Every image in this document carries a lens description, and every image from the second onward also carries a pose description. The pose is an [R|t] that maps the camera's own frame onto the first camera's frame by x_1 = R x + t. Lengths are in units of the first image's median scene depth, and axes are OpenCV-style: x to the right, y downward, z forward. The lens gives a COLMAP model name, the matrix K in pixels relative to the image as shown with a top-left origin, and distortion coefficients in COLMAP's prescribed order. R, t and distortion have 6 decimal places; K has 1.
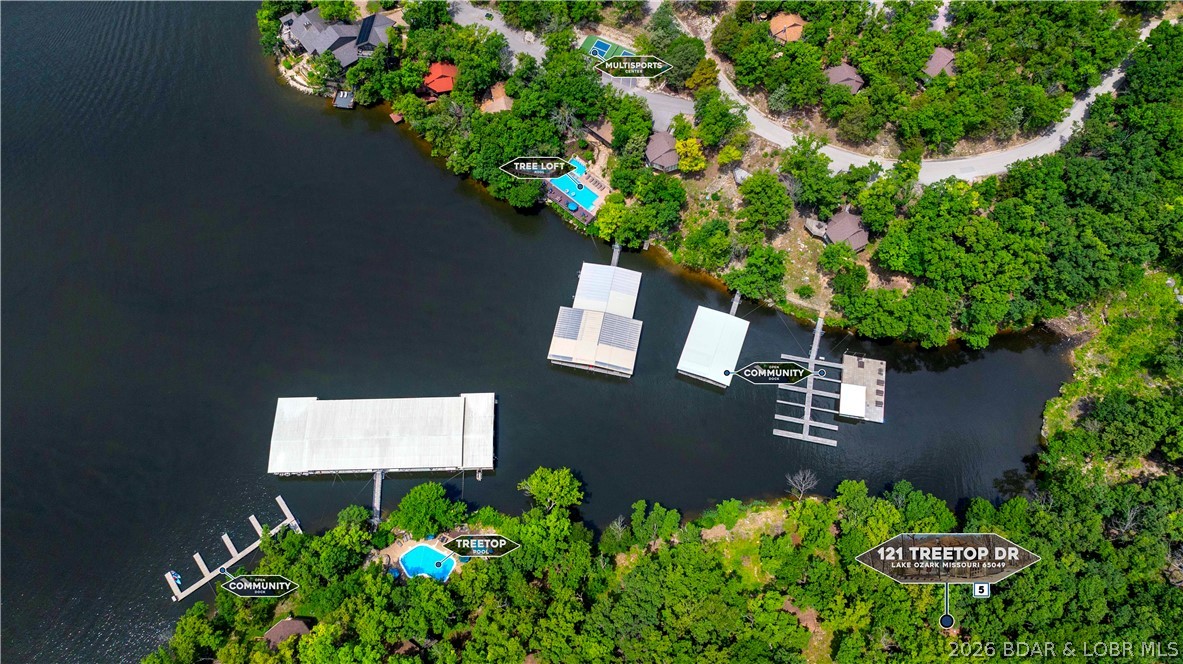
lens RADIAL K [[778.5, 0, 591.5], [0, 778.5, 332.0], [0, 0, 1]] dist [-0.044725, 0.041351]
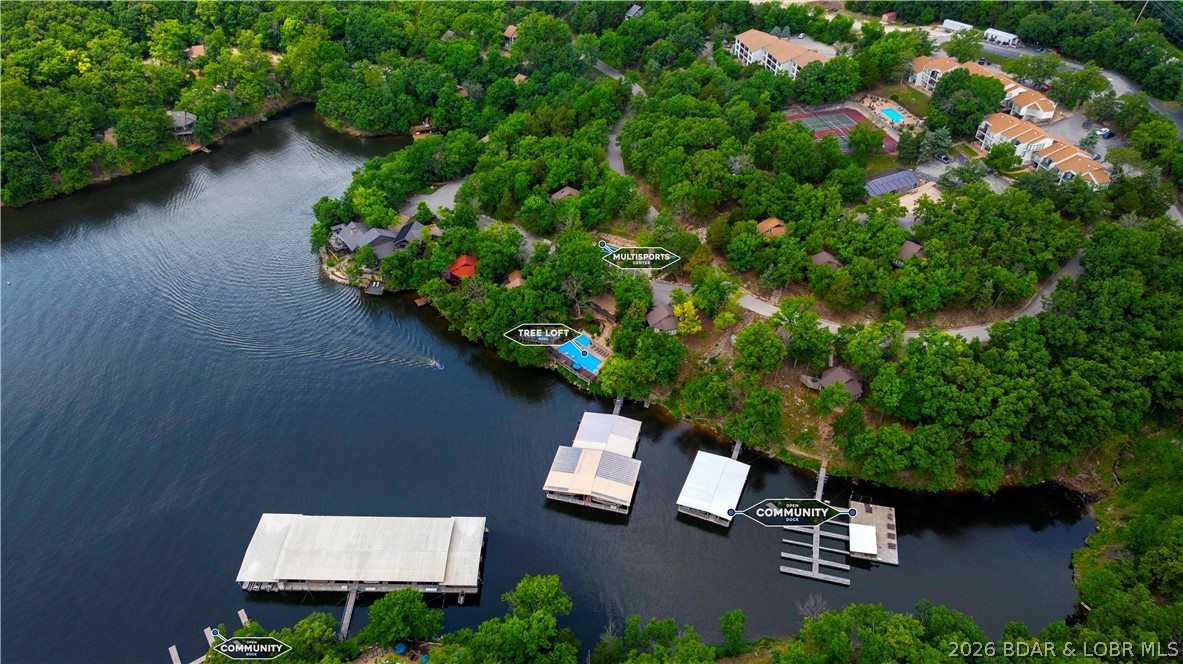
lens RADIAL K [[778.5, 0, 591.5], [0, 778.5, 332.0], [0, 0, 1]] dist [-0.044725, 0.041351]
pose [[0.999290, 0.025984, -0.027292, 0.024316], [-0.035182, 0.902756, -0.428711, 0.262822], [0.013498, 0.429367, 0.903029, 0.033963]]
